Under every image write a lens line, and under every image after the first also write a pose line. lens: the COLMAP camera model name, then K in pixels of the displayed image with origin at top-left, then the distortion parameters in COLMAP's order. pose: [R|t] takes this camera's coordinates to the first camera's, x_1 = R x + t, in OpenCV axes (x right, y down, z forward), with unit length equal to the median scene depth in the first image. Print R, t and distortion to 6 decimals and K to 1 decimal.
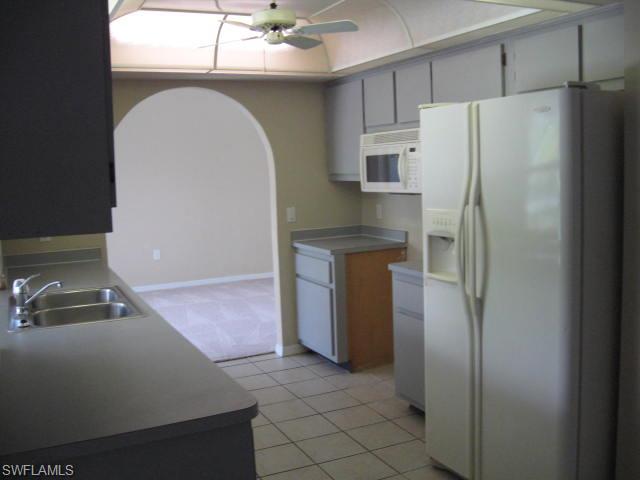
lens RADIAL K [[654.0, 0, 320.0], [0, 654.0, 240.0], [0, 0, 1]] dist [-0.115920, 0.017633]
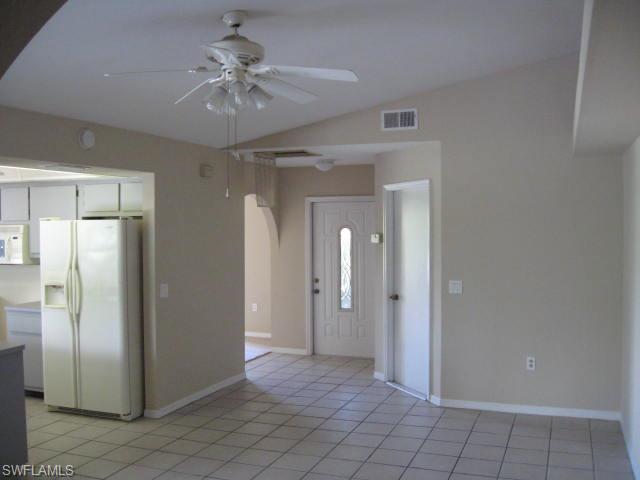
lens RADIAL K [[649.8, 0, 320.0], [0, 649.8, 240.0], [0, 0, 1]] dist [0.001653, 0.004243]
pose [[0.728732, 0.009825, 0.684729, -0.606666], [0.060128, 0.995117, -0.078270, 0.062555], [-0.682154, 0.098209, 0.724583, -1.048110]]
